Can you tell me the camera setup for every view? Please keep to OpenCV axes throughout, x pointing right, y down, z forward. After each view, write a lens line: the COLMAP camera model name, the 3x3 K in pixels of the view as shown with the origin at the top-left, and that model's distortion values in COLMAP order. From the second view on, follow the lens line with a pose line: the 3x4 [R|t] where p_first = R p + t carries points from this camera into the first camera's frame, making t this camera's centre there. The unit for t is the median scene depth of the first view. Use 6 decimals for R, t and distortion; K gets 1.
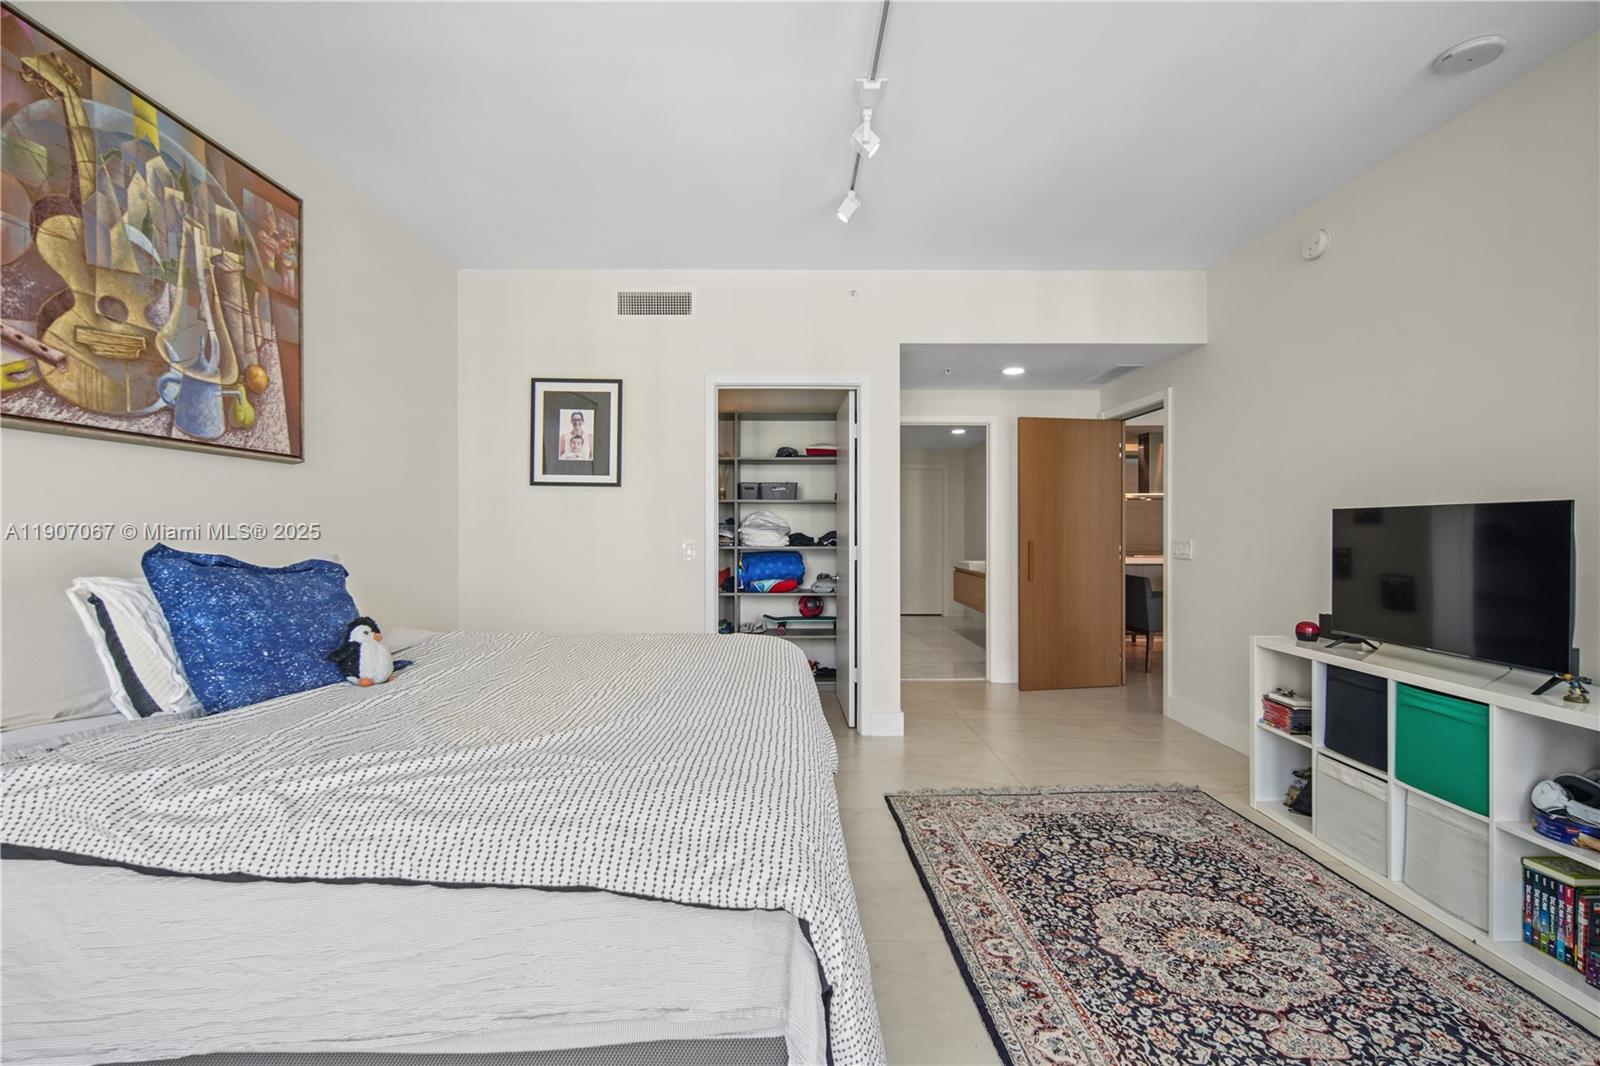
lens RADIAL K [[713.4, 0, 794.7], [0, 713.4, 533.1], [0, 0, 1]] dist [0.003207, -0.000339]
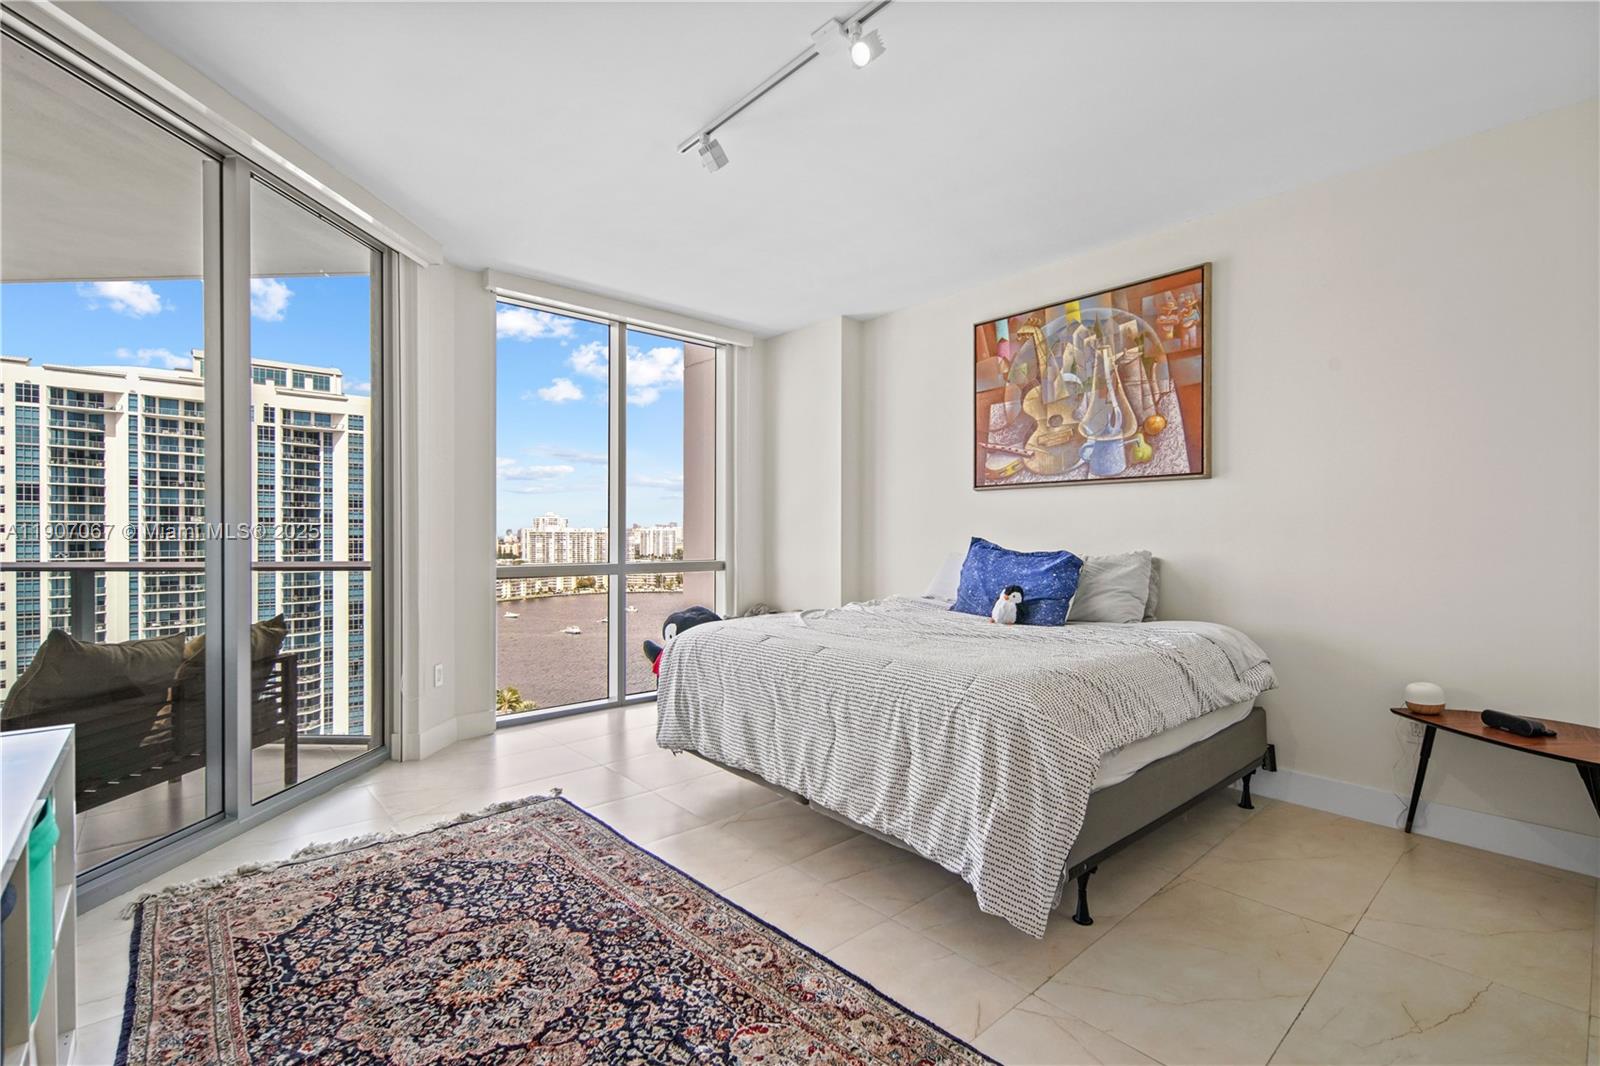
lens RADIAL K [[721.7, 0, 794.2], [0, 721.7, 535.7], [0, 0, 1]] dist [0.004035, -0.000372]
pose [[-0.759538, 0.004082, -0.650450, 0.804898], [-0.002939, 0.999949, 0.009707, -0.009351], [0.650456, 0.009285, -0.759487, 1.817758]]
